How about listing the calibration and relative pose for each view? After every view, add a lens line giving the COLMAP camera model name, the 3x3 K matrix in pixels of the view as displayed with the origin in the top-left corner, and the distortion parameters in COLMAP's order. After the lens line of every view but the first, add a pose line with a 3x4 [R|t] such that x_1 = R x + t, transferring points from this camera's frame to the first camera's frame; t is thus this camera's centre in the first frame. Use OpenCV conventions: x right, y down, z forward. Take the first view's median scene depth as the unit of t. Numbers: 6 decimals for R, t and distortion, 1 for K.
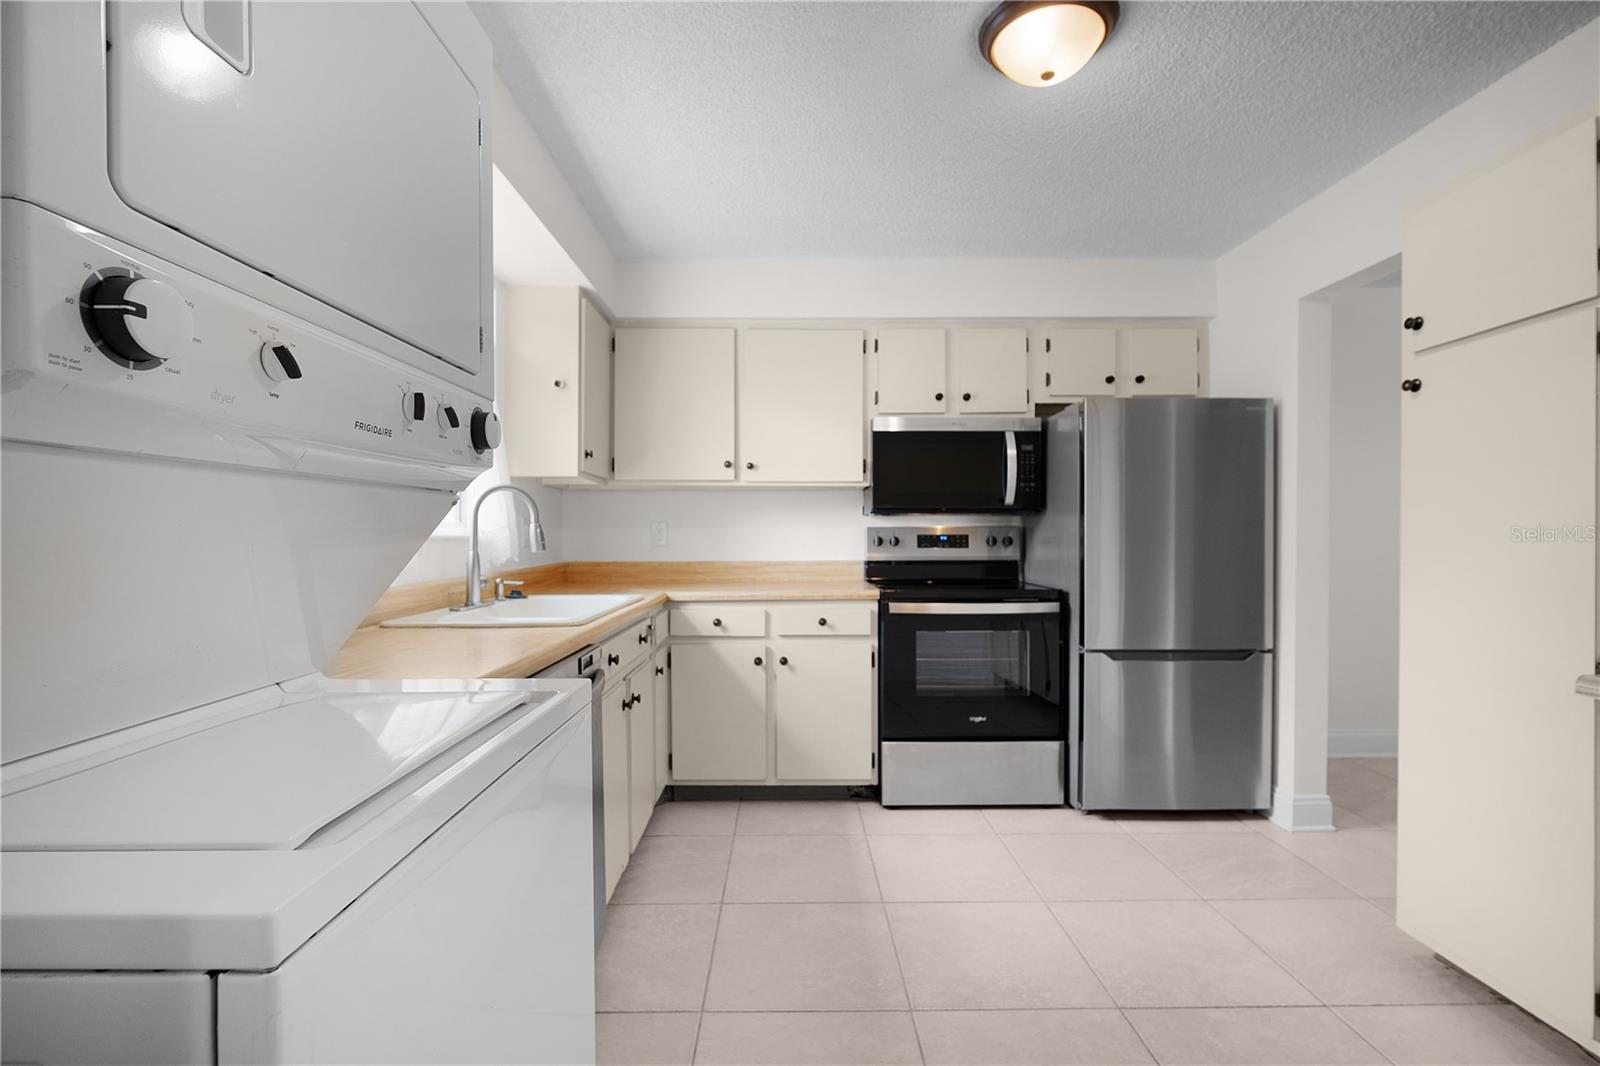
lens RADIAL K [[708.4, 0, 790.0], [0, 708.4, 540.2], [0, 0, 1]] dist [-0.013836, 0.004811]
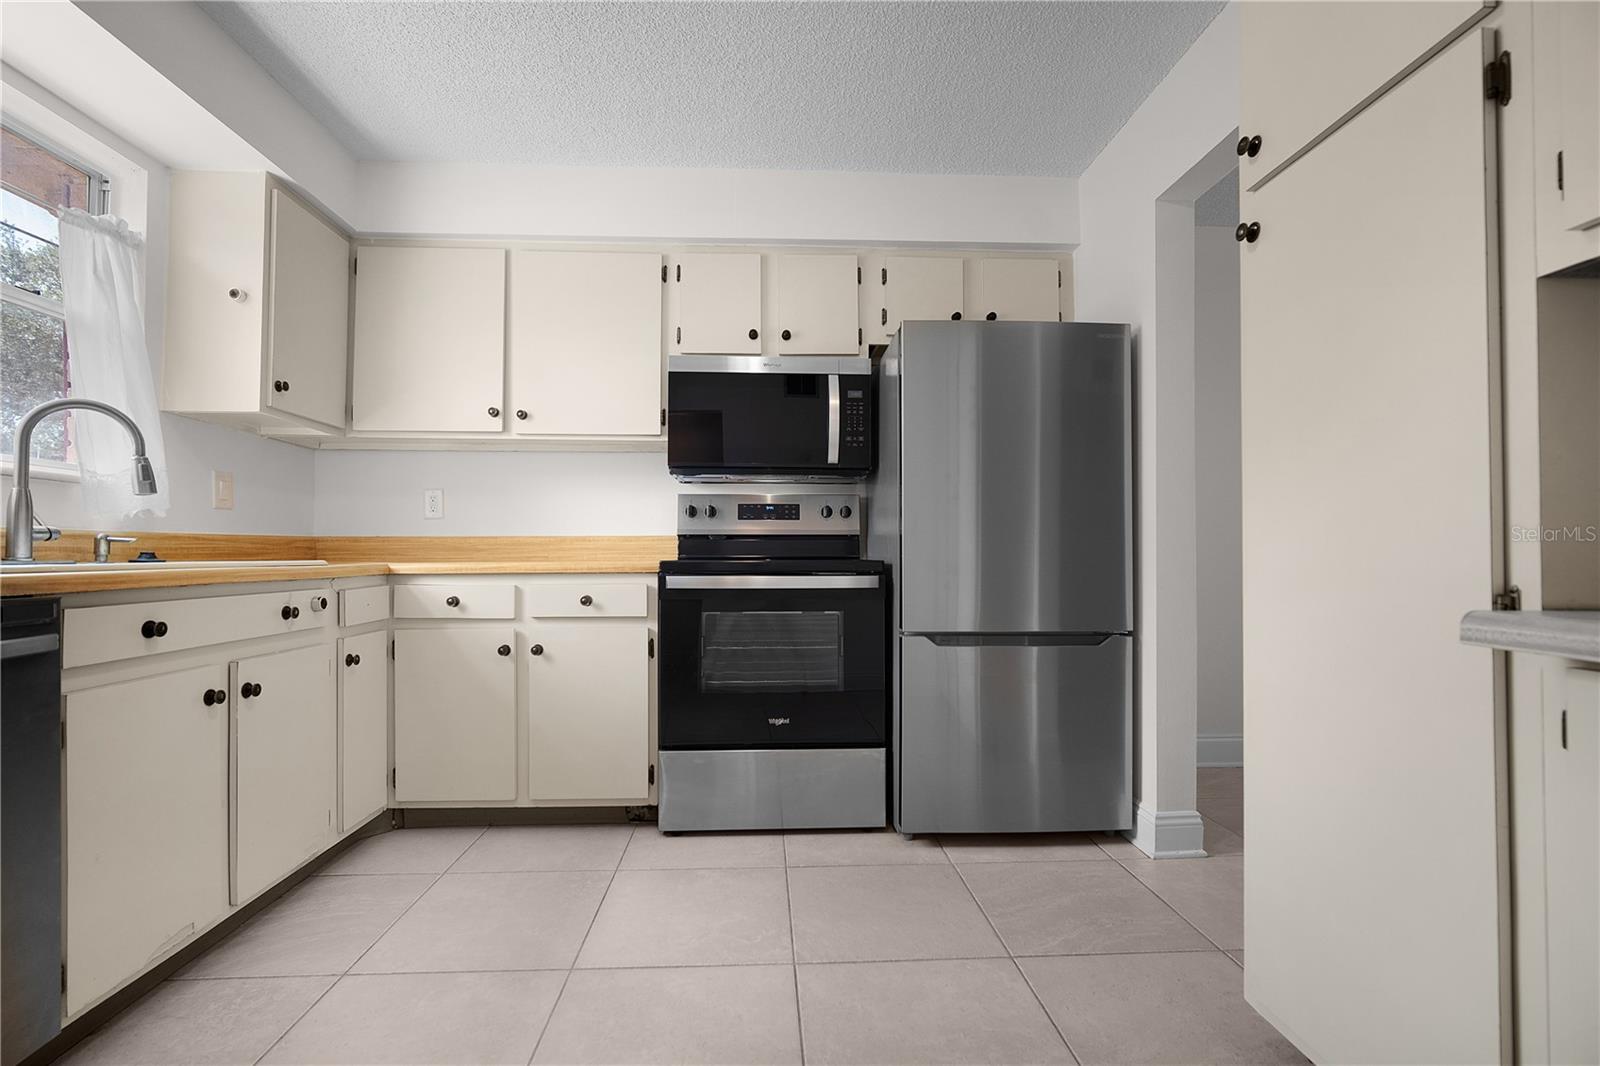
lens RADIAL K [[708.4, 0, 780.6], [0, 708.4, 542.2], [0, 0, 1]] dist [-0.013836, 0.004811]
pose [[0.999177, 0.002043, 0.040521, 0.231512], [-0.001115, 0.999737, -0.022902, 0.067178], [-0.040557, 0.022838, 0.998916, 0.189590]]
